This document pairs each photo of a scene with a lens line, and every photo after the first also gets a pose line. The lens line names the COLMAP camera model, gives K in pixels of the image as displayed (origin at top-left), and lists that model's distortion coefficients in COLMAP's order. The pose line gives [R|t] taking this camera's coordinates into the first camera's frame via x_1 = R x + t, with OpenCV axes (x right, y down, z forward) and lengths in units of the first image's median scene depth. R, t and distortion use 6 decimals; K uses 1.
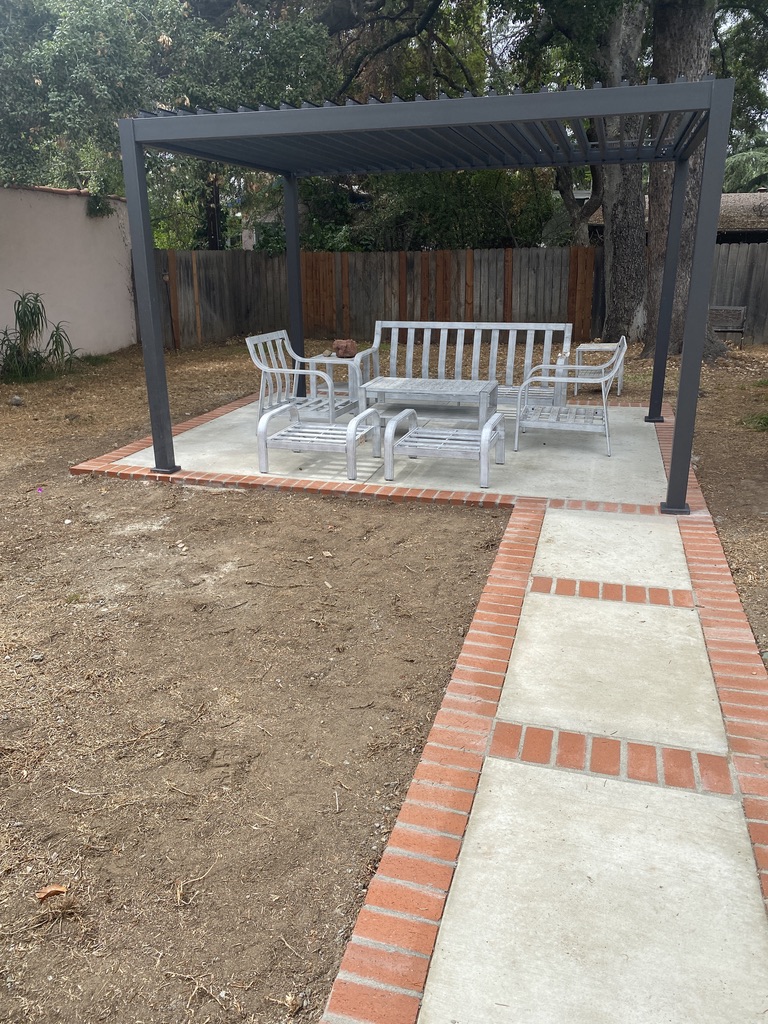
lens RADIAL K [[770.2, 0, 382.9], [0, 770.2, 512.0], [0, 0, 1]] dist [-0.016480, 0.006332]
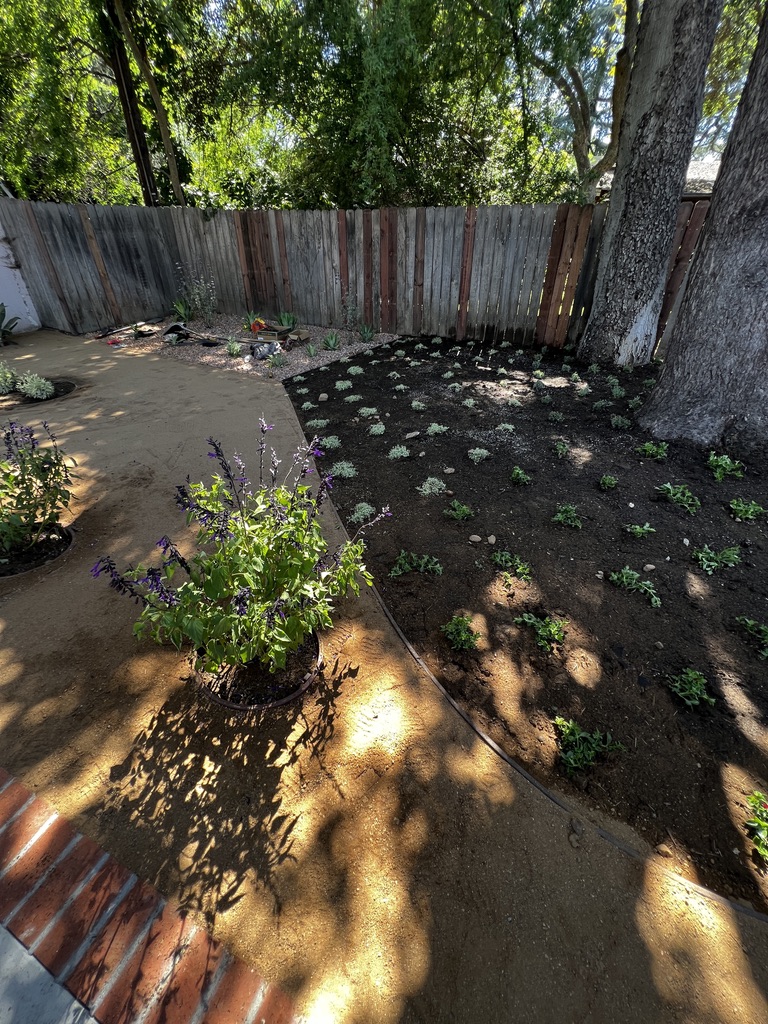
lens RADIAL K [[411.2, 0, 384.2], [0, 411.2, 510.8], [0, 0, 1]] dist [-0.007996, -0.000022]
pose [[0.987276, 0.104376, -0.119967, 0.156099], [-0.066406, 0.956115, 0.285367, -0.168723], [0.144488, -0.273769, 0.950881, 0.530406]]
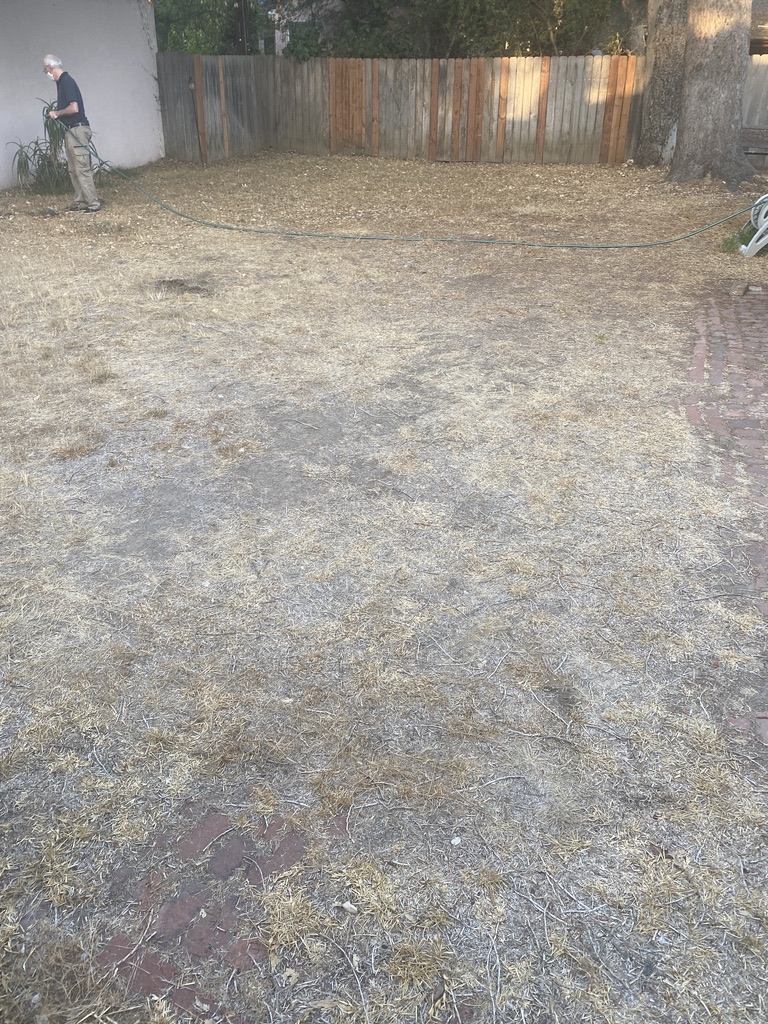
lens RADIAL K [[770.2, 0, 380.7], [0, 770.2, 518.8], [0, 0, 1]] dist [-0.016480, 0.006332]
pose [[0.997939, 0.041008, -0.049355, 0.028626], [-0.029442, 0.976027, 0.215647, 0.017148], [0.057015, -0.213749, 0.975223, -0.058856]]
